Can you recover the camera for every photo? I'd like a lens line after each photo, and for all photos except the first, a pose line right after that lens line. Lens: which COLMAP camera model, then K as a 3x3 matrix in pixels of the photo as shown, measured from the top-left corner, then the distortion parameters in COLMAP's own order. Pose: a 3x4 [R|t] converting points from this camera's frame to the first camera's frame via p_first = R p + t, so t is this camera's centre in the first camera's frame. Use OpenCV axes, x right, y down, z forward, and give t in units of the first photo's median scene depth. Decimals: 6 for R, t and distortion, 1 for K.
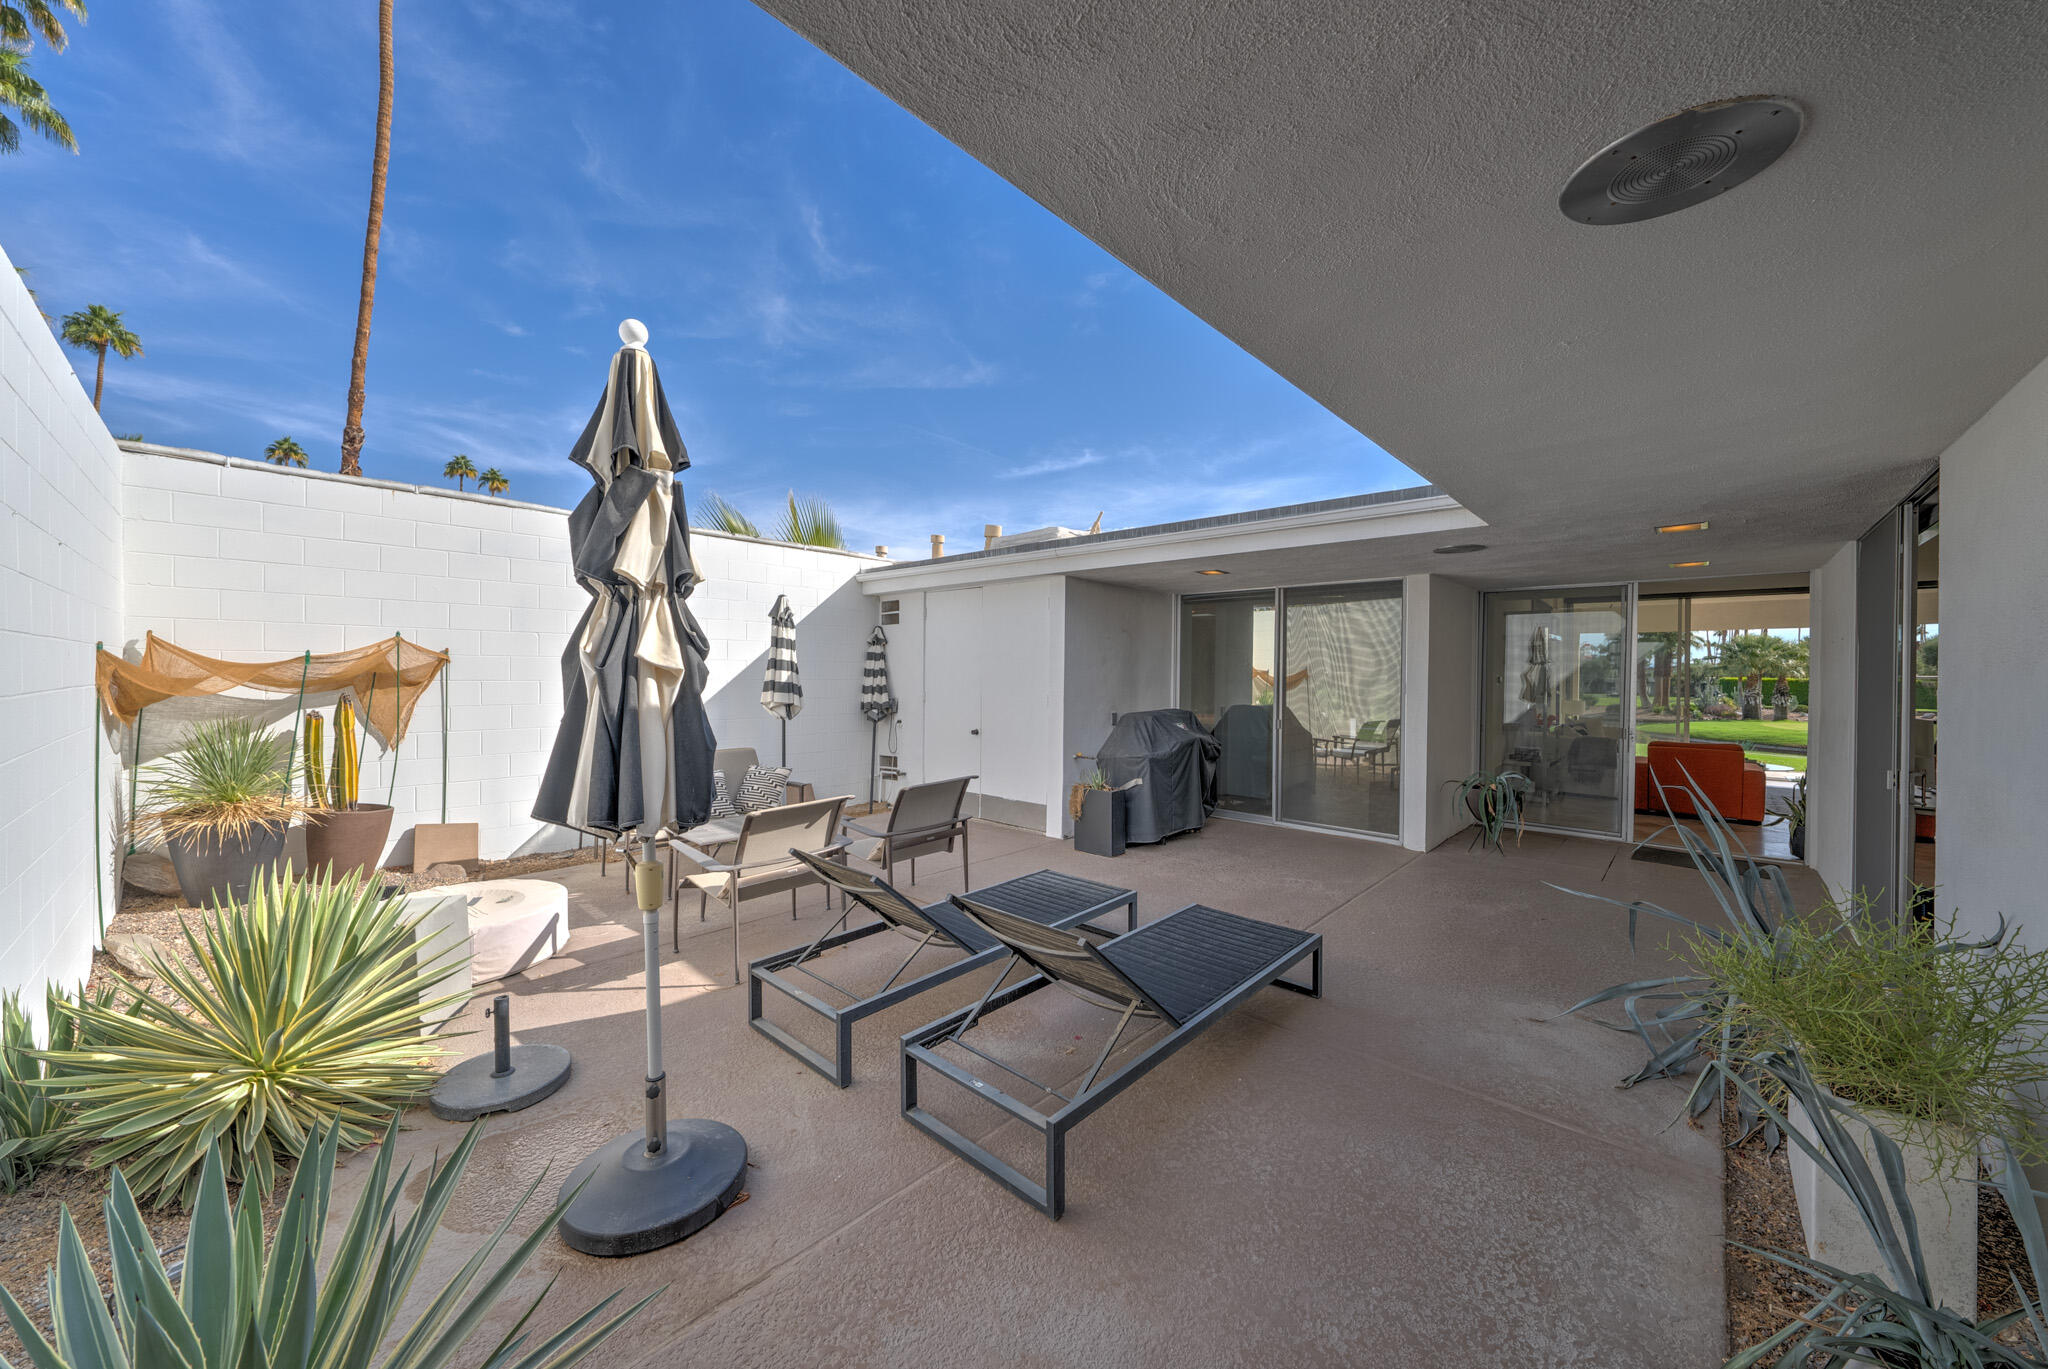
lens RADIAL K [[728.6, 0, 1024.0], [0, 728.6, 684.5], [0, 0, 1]] dist [-0.012435, -0.000012]
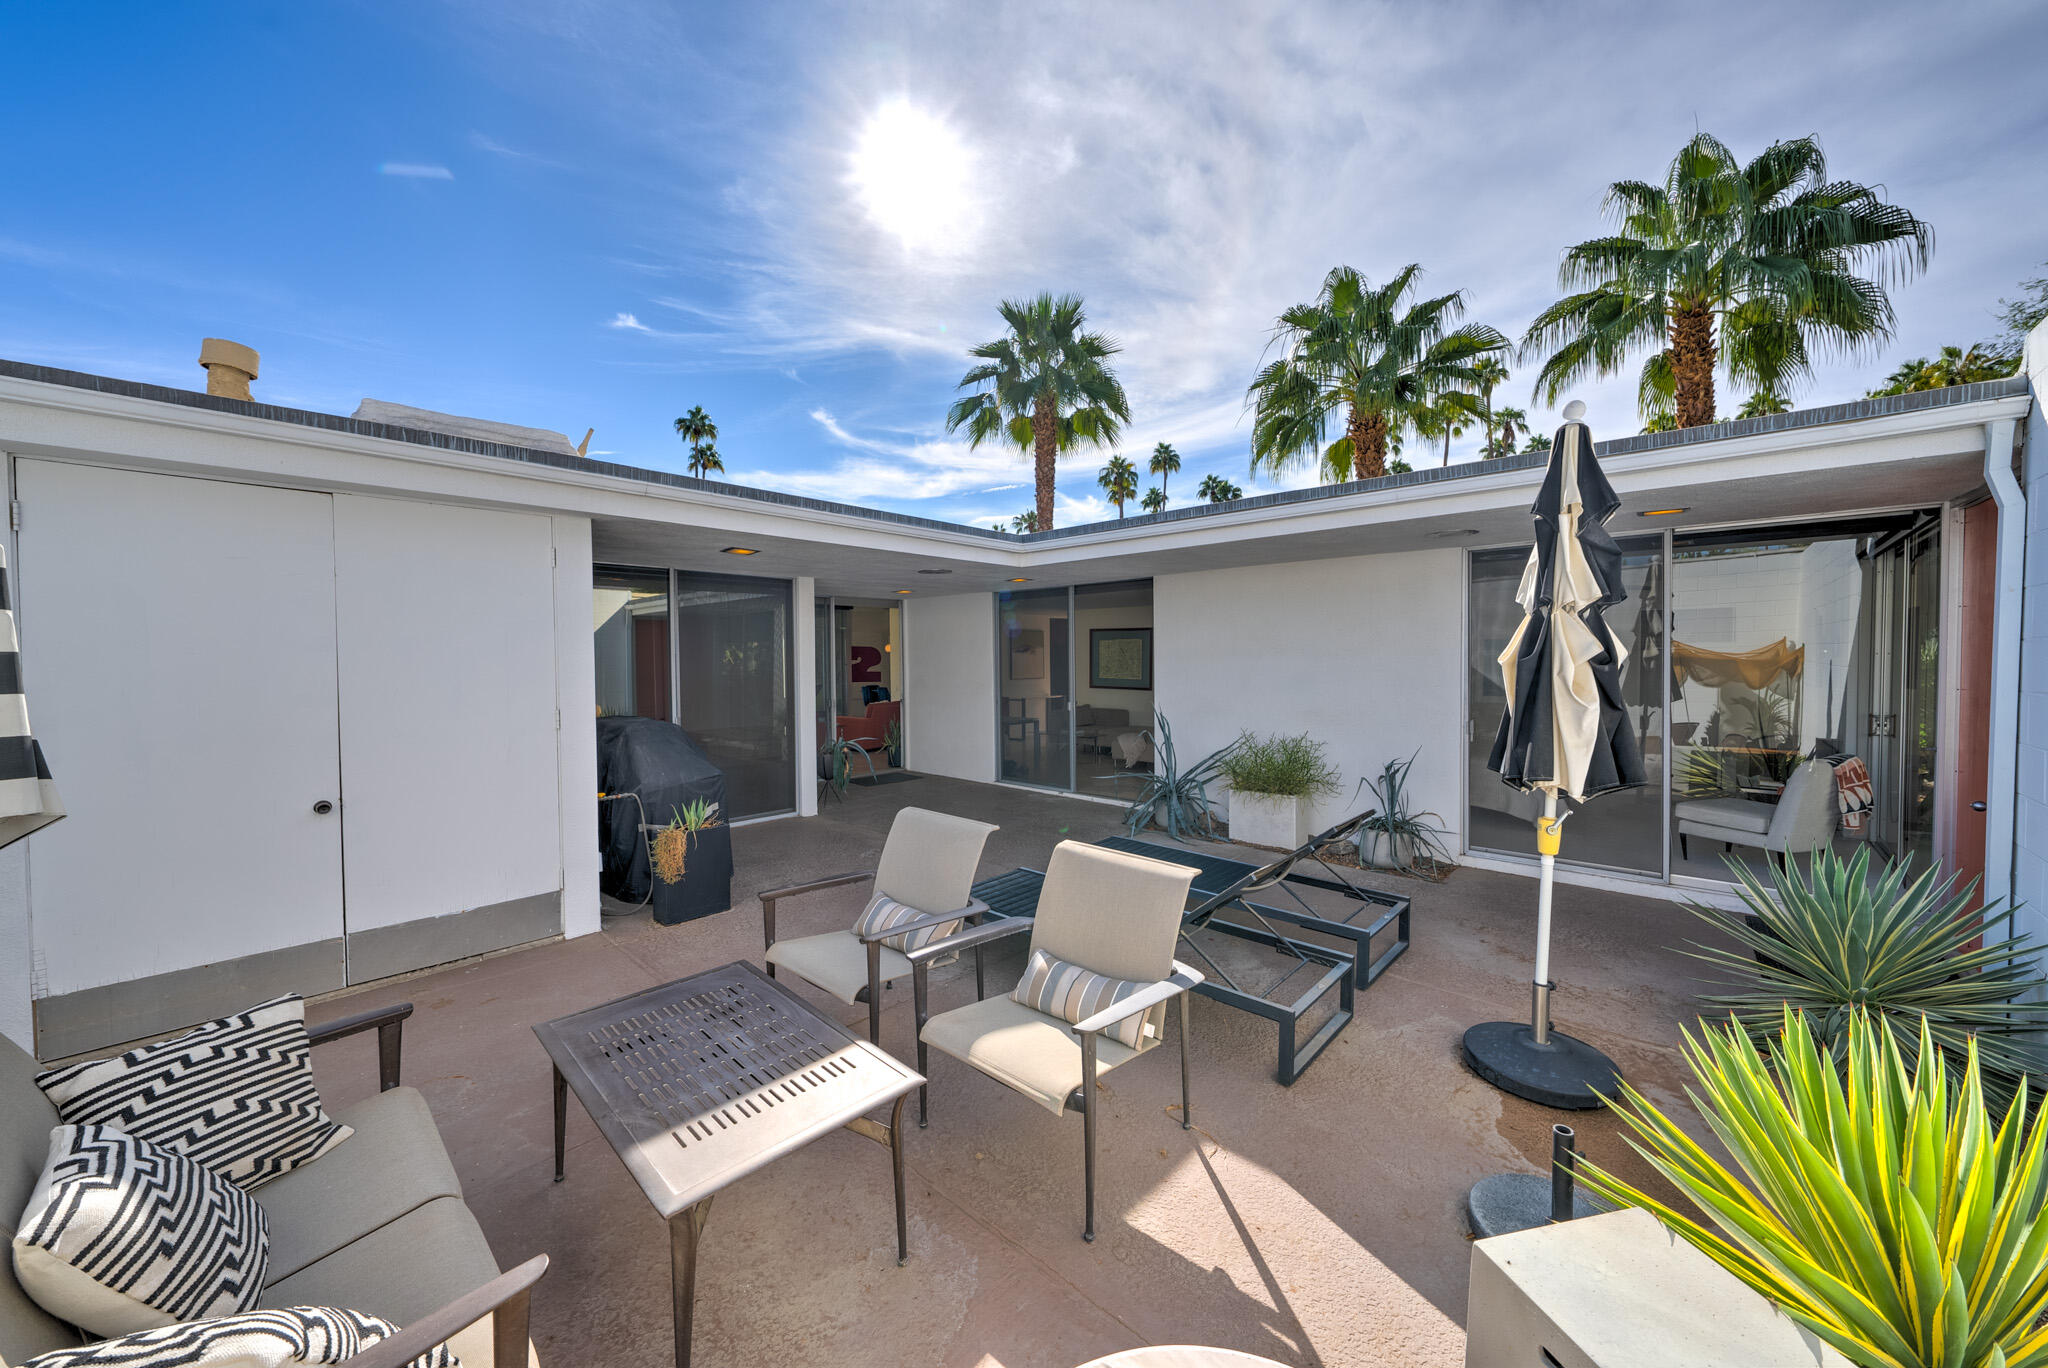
lens RADIAL K [[728.6, 0, 1024.0], [0, 728.6, 684.0], [0, 0, 1]] dist [-0.012435, -0.000012]
pose [[0.002500, -0.041401, 0.999139, -0.610672], [0.028090, 0.998751, 0.041315, -0.022125], [-0.999602, 0.027963, 0.003659, 0.655533]]
